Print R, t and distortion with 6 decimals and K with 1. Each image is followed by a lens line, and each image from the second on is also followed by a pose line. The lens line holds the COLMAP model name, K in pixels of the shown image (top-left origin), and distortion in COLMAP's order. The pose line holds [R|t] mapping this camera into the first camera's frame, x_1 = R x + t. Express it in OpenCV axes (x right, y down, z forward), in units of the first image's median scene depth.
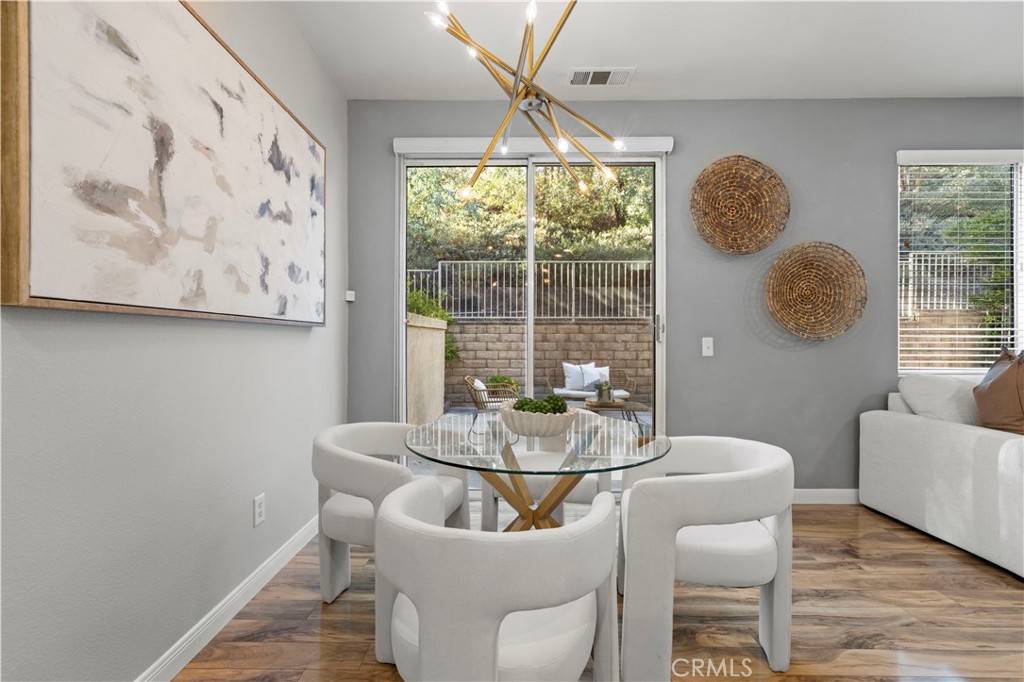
lens RADIAL K [[431.7, 0, 507.4], [0, 431.7, 341.0], [0, 0, 1]] dist [0.002112, -0.000112]
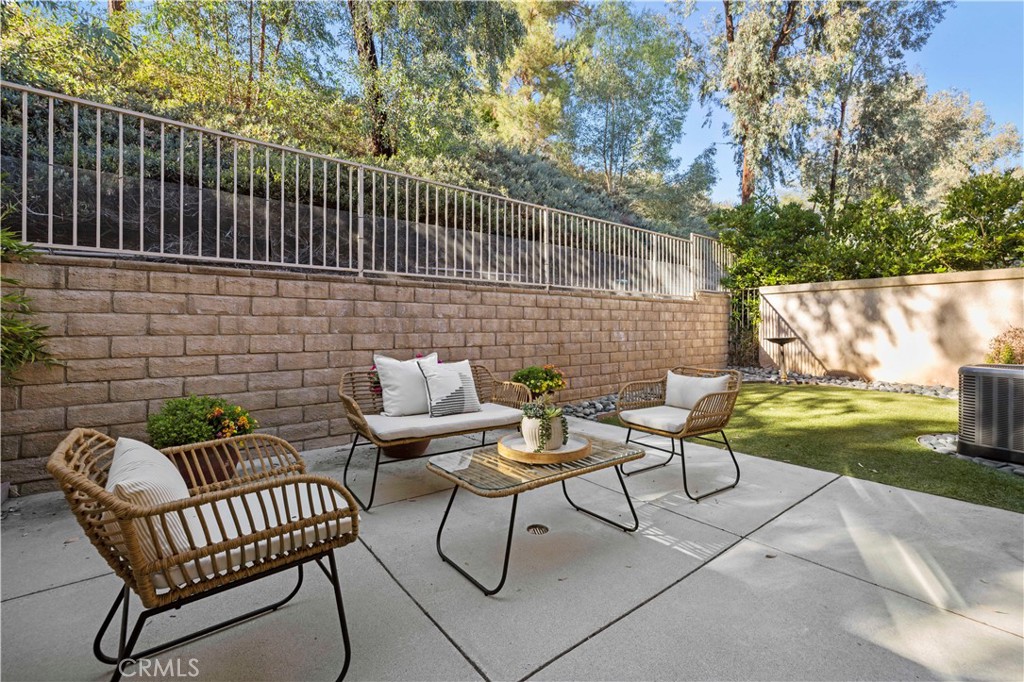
lens RADIAL K [[431.7, 0, 505.1], [0, 431.7, 331.7], [0, 0, 1]] dist [0.002112, -0.000112]
pose [[0.779203, -0.007774, 0.626723, -0.153023], [0.005737, 0.999970, 0.005270, 0.069727], [-0.626745, -0.000511, 0.779224, 1.787306]]
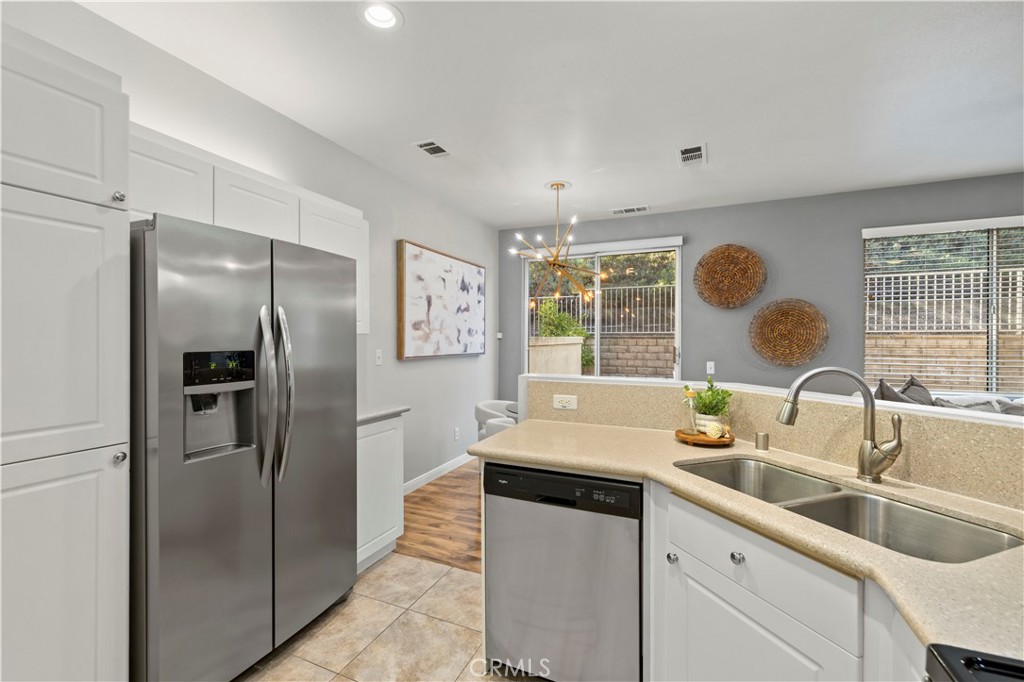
lens RADIAL K [[431.7, 0, 504.1], [0, 431.7, 340.2], [0, 0, 1]] dist [0.002112, -0.000112]
pose [[0.914334, 0.001195, -0.404959, 0.586764], [-0.001593, 0.999999, -0.000647, -0.117690], [0.404958, 0.001236, 0.914335, -1.001356]]
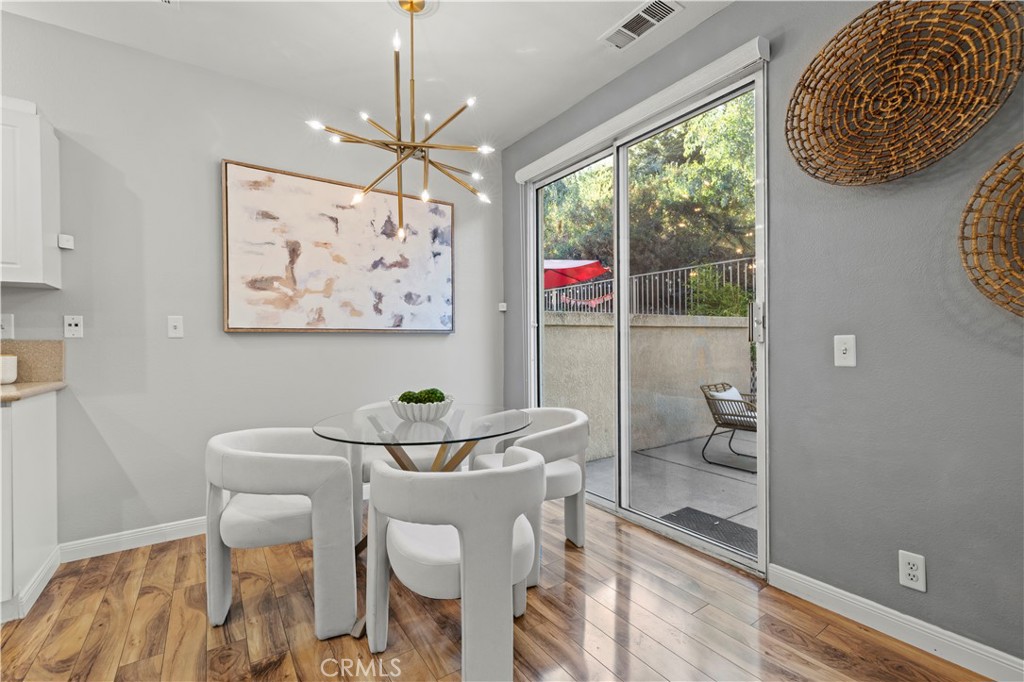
lens RADIAL K [[431.7, 0, 503.7], [0, 431.7, 342.6], [0, 0, 1]] dist [0.002112, -0.000112]
pose [[0.572059, -0.001417, -0.820211, 0.966839], [0.007438, 0.999966, 0.003460, -0.004712], [0.820179, -0.008080, 0.572050, 0.396693]]
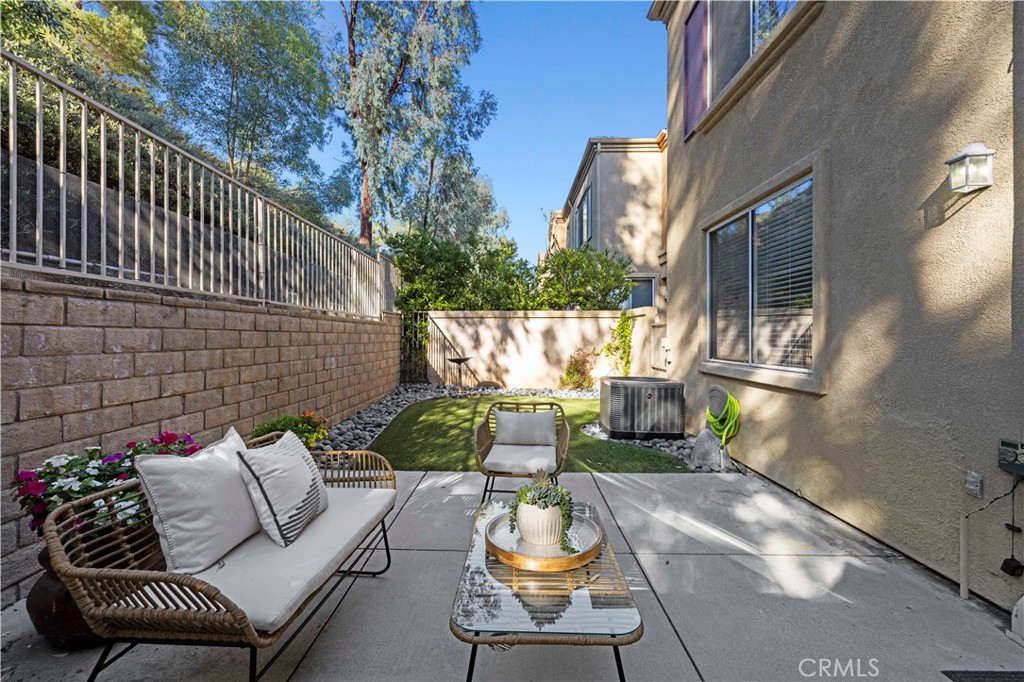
lens RADIAL K [[431.7, 0, 507.1], [0, 431.7, 345.3], [0, 0, 1]] dist [0.002112, -0.000112]
pose [[0.005648, -0.018043, 0.999821, -0.261292], [0.003063, 0.999833, 0.018026, -0.030815], [-0.999979, 0.002961, 0.005702, 2.580011]]
